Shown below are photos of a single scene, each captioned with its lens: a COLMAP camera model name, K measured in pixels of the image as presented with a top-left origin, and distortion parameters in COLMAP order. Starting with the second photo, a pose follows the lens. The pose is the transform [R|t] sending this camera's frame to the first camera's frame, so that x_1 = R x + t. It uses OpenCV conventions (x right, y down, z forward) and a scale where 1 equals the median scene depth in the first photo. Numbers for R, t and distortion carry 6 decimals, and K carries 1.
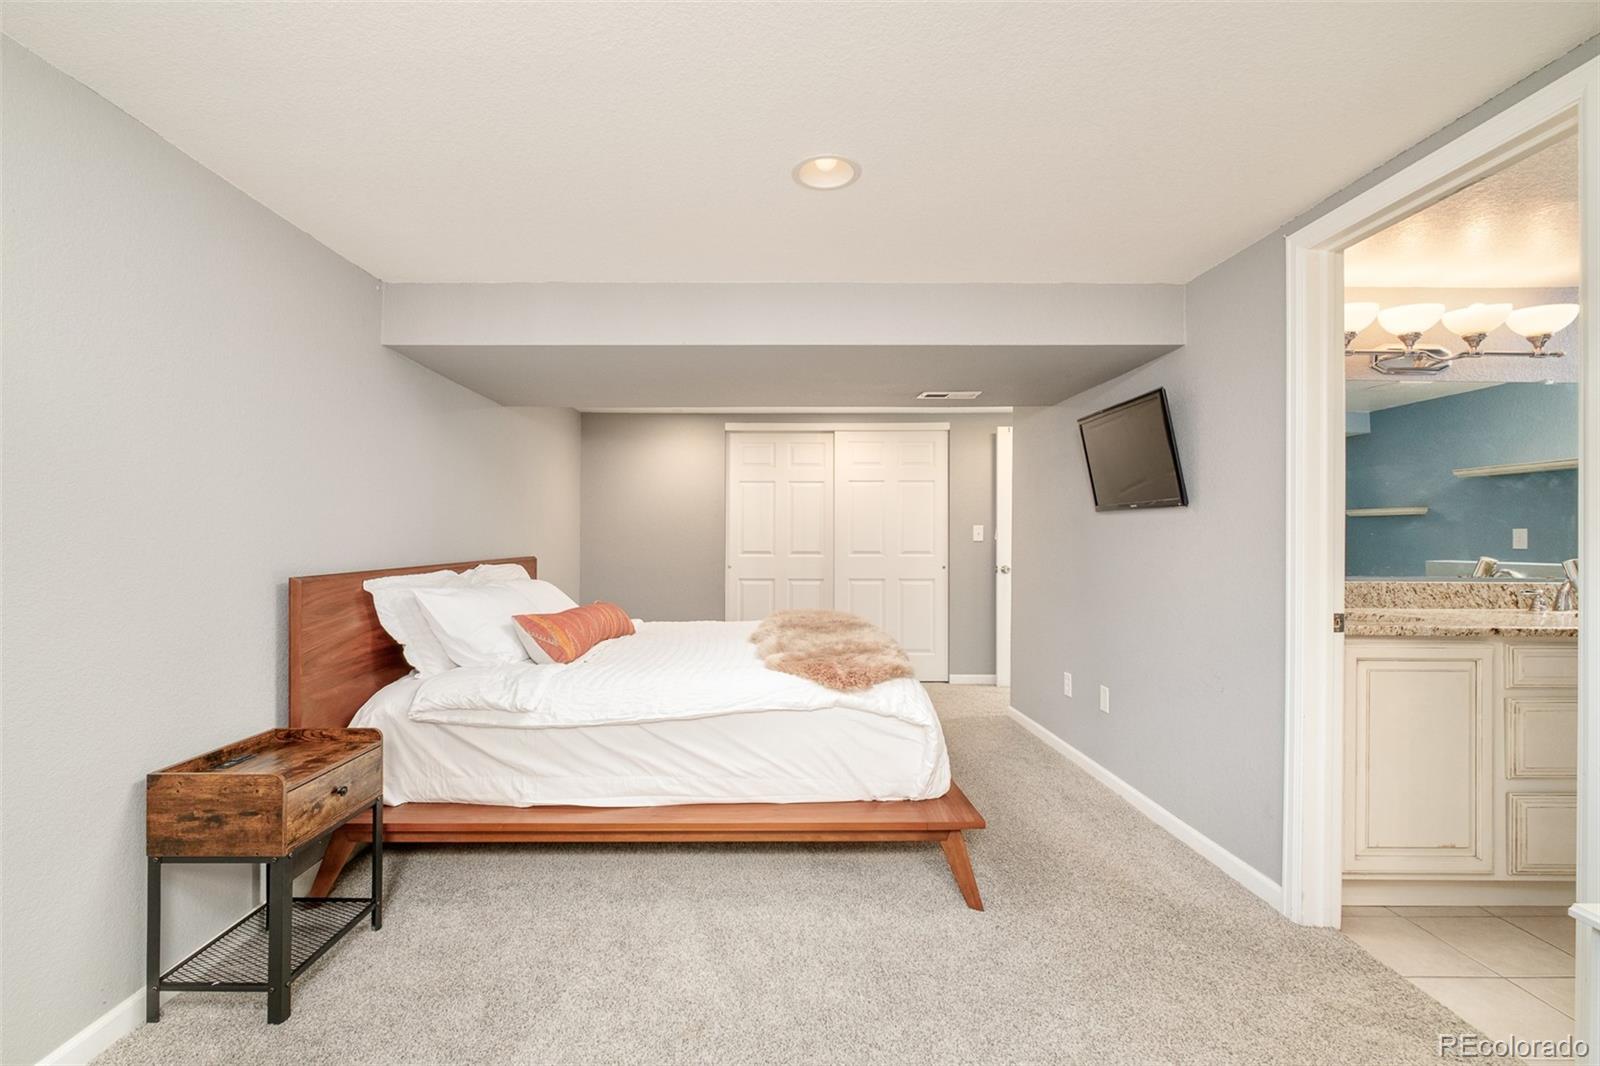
lens RADIAL K [[721.1, 0, 760.3], [0, 721.1, 533.4], [0, 0, 1]] dist [0.002829, -0.000737]
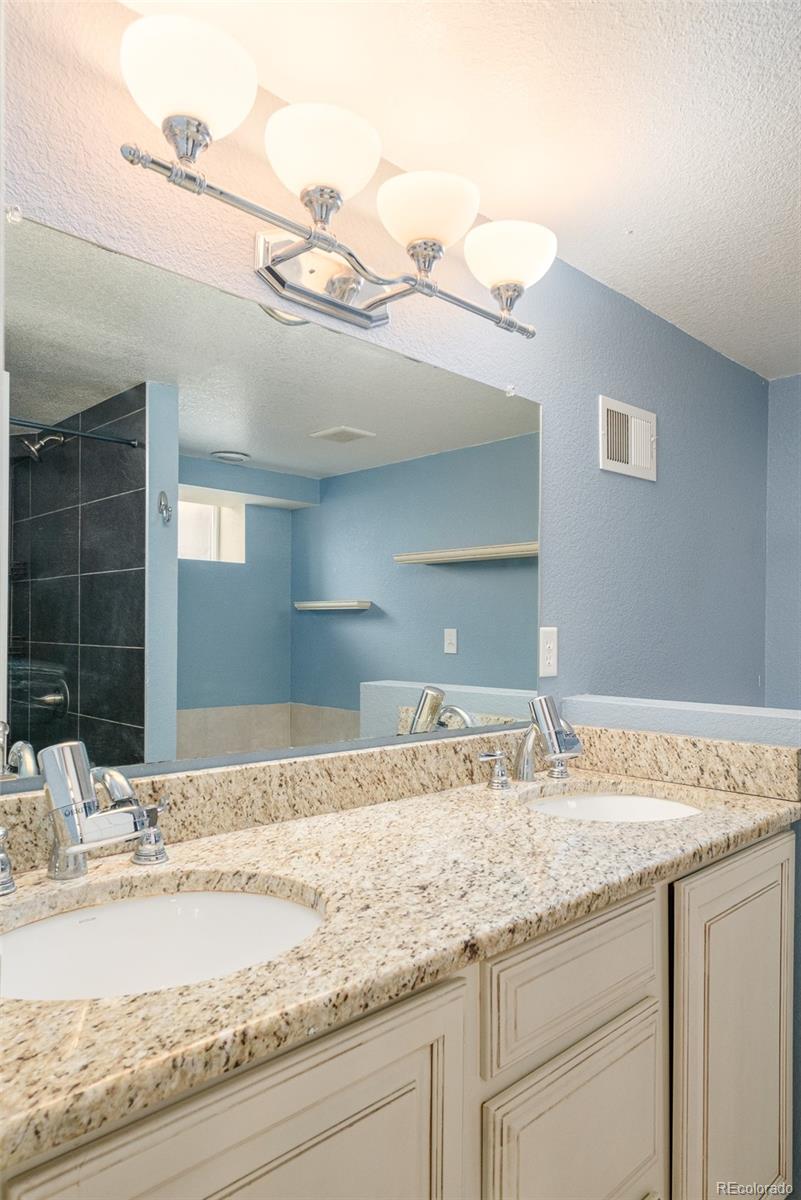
lens RADIAL K [[780.4, 0, 400.8], [0, 780.4, 605.6], [0, 0, 1]] dist [-0.000041, -0.000008]
pose [[0.715772, 0.022033, 0.697986, 0.590002], [-0.009460, 0.999716, -0.021857, -0.019595], [-0.698270, 0.009042, 0.715778, 0.611474]]
